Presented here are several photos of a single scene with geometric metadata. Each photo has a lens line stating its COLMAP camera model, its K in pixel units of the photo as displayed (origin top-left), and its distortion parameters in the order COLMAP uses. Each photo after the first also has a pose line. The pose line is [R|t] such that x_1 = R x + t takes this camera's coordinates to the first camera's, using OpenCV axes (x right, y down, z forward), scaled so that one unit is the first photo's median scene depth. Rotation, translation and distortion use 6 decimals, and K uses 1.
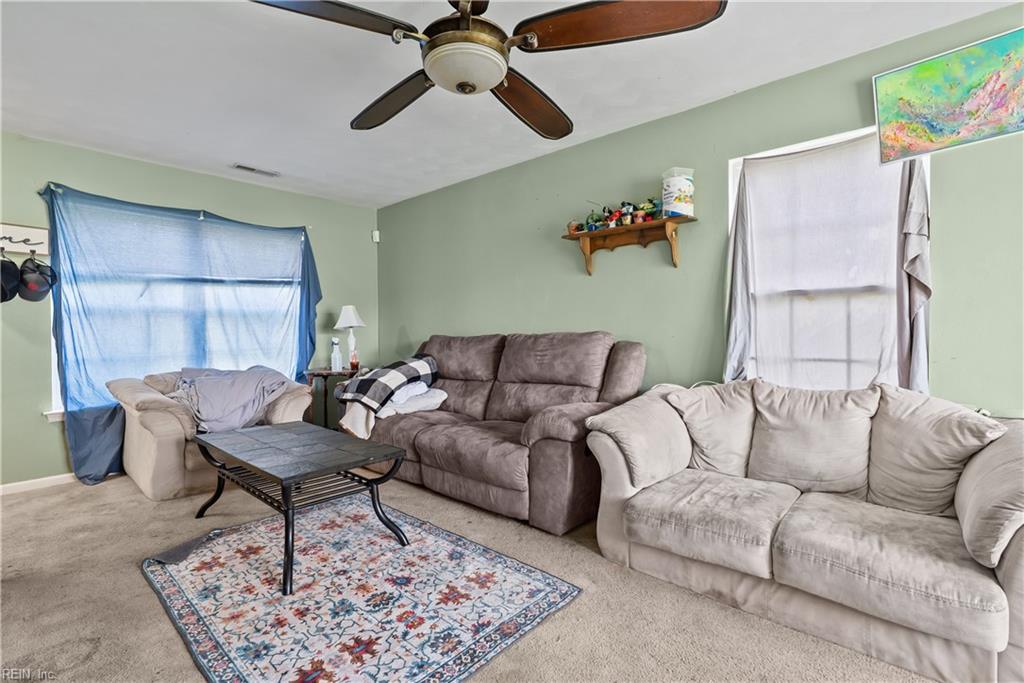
lens RADIAL K [[463.3, 0, 546.3], [0, 463.3, 335.7], [0, 0, 1]] dist [-0.013318, 0.001311]
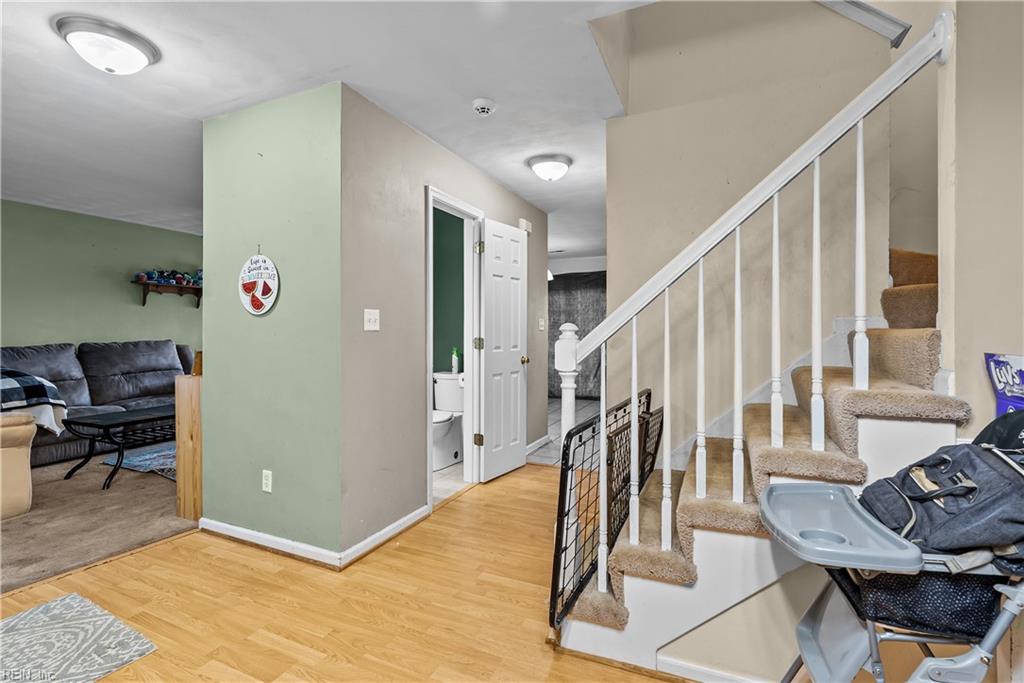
lens RADIAL K [[463.3, 0, 501.7], [0, 463.3, 331.6], [0, 0, 1]] dist [-0.013318, 0.001311]
pose [[-0.281661, 0.003976, 0.959506, -1.871223], [0.013172, 0.999913, -0.000277, -0.022777], [-0.959424, 0.012561, -0.281689, 0.235969]]
